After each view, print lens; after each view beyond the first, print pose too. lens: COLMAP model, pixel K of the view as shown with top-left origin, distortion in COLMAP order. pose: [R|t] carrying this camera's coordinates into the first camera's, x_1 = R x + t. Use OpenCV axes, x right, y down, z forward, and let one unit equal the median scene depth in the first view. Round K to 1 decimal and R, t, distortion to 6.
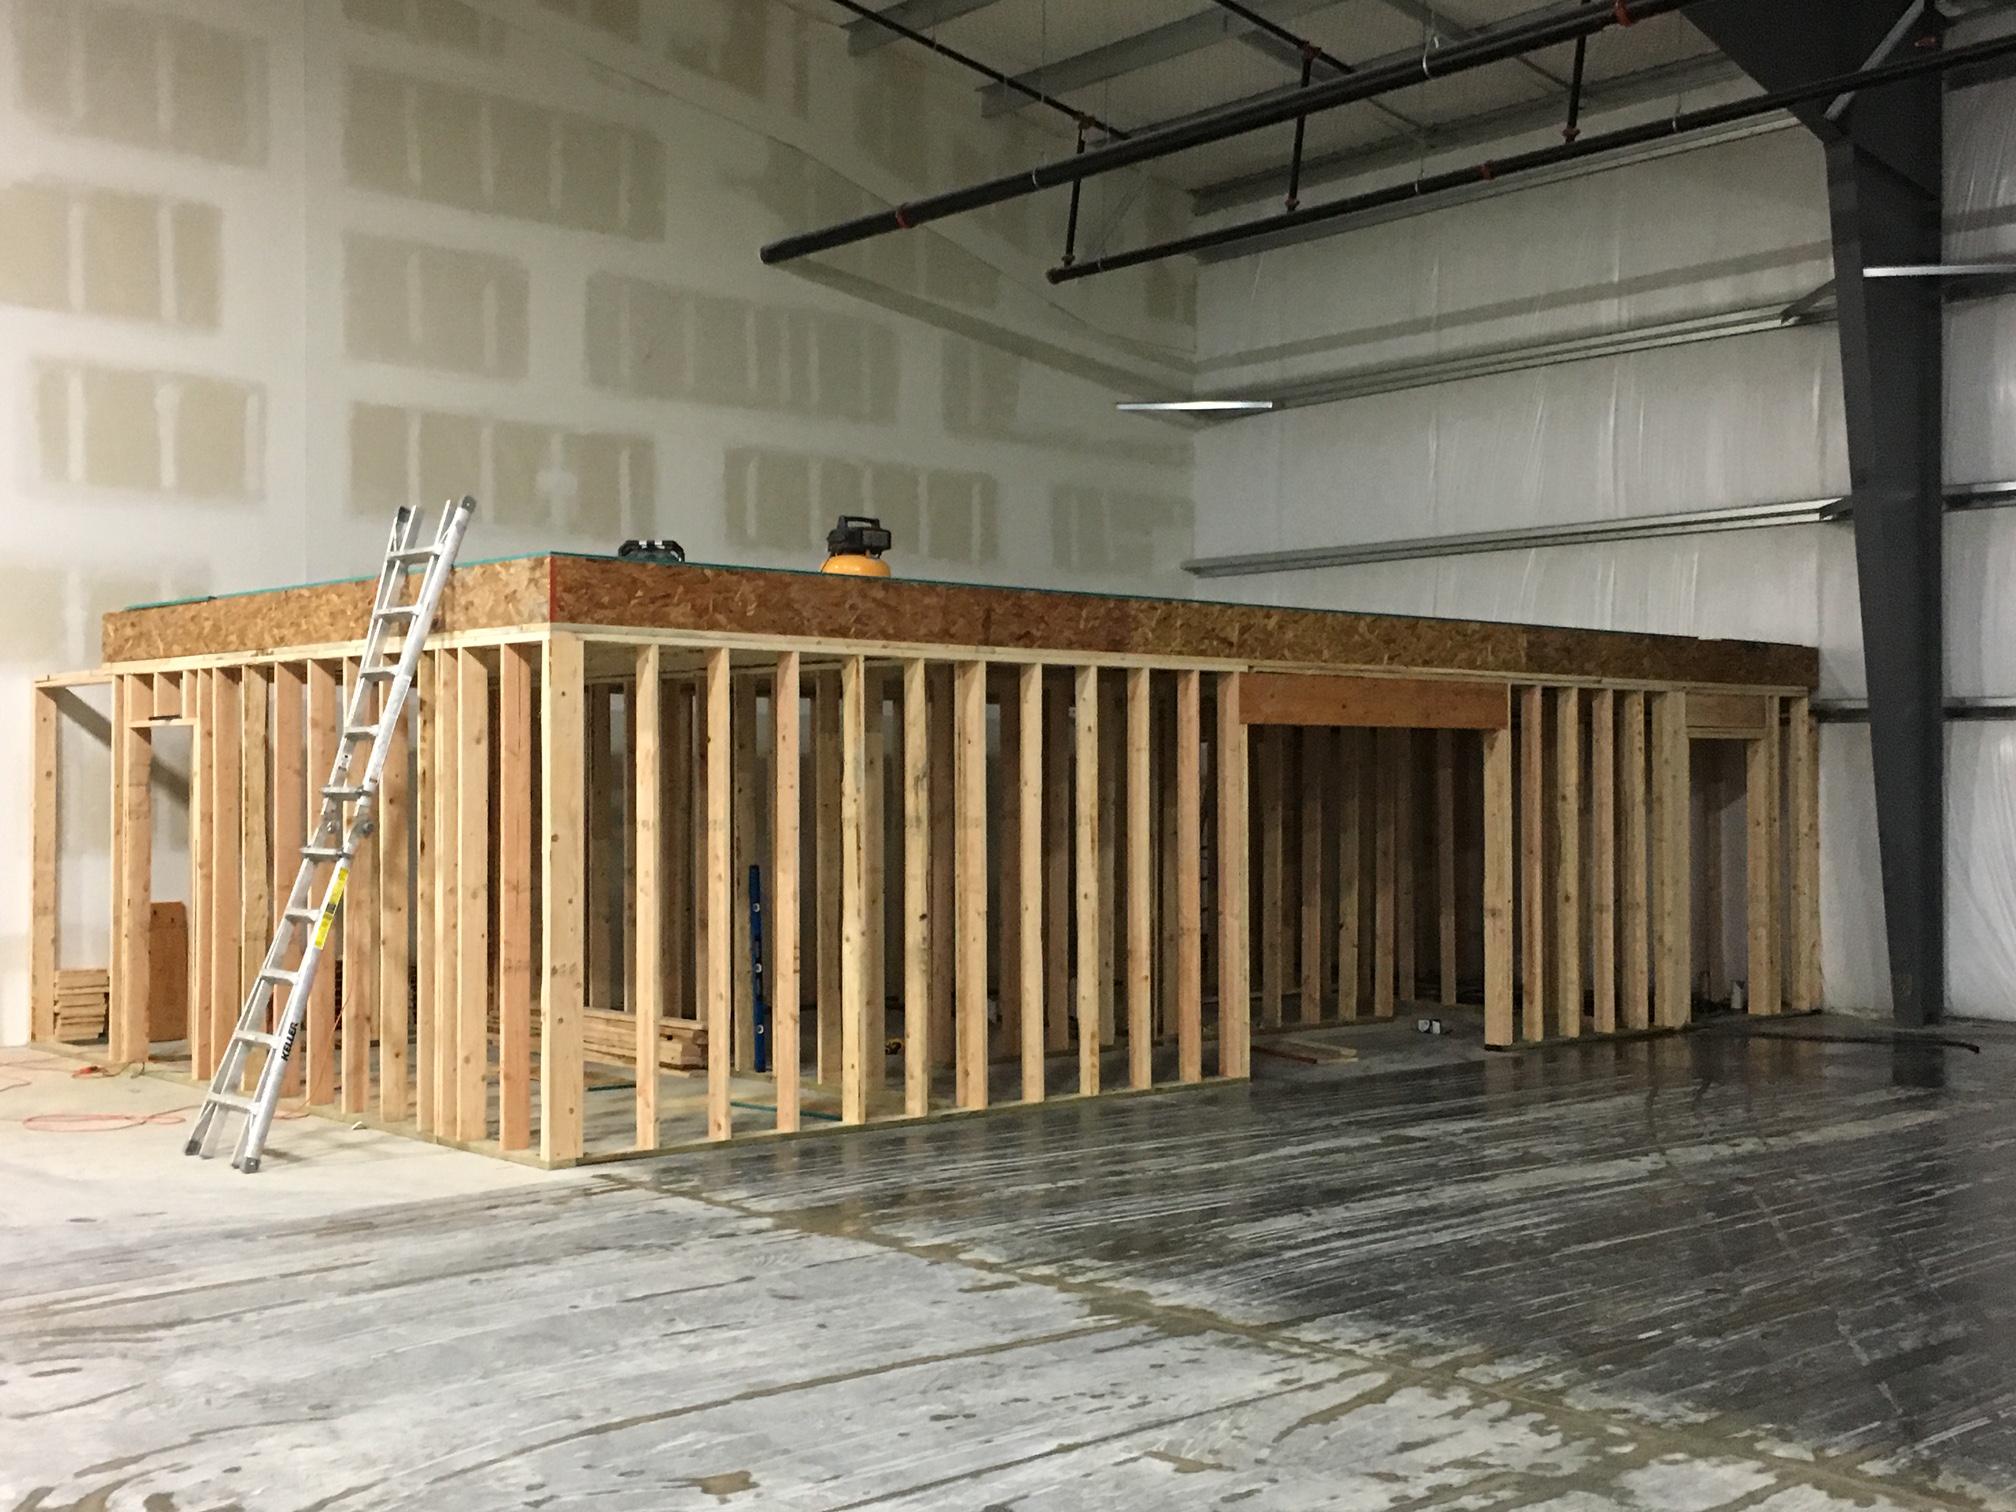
lens RADIAL K [[2369.1, 0, 1006.2], [0, 2369.1, 756.5], [0, 0, 1]] dist [0.009193, 0.000000]
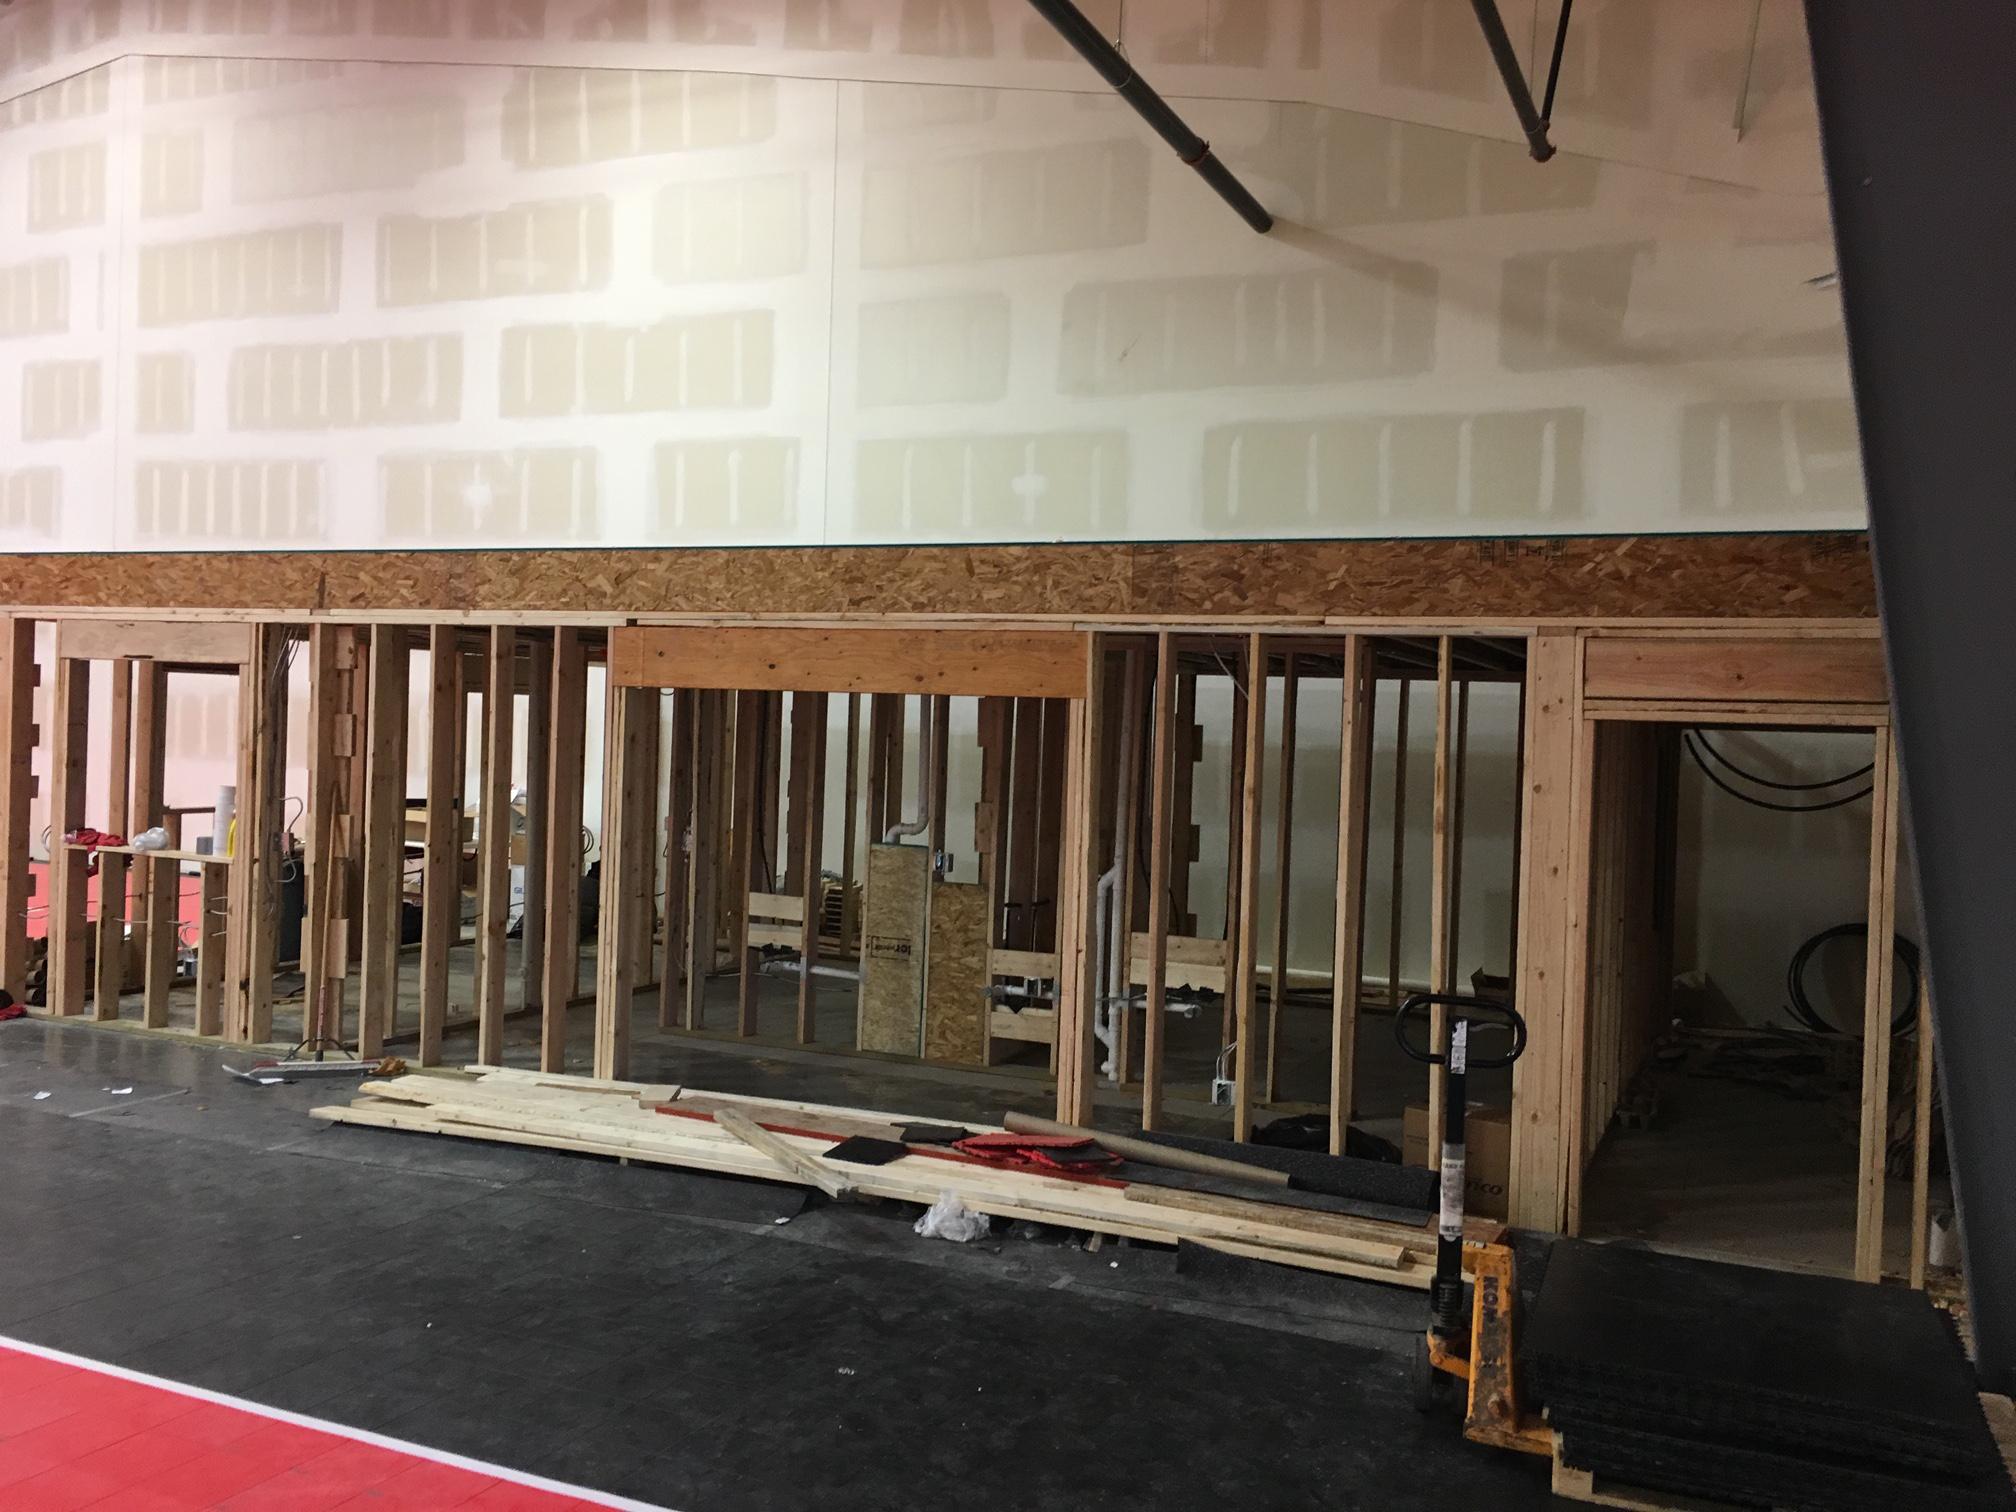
lens RADIAL K [[1701.8, 0, 1008.4], [0, 1701.8, 747.9], [0, 0, 1]] dist [0.045795, -0.029149]
pose [[0.429132, 0.029468, -0.902761, 0.649236], [-0.022031, 0.999512, 0.022154, -0.007462], [0.902973, 0.010381, 0.429571, 0.773333]]
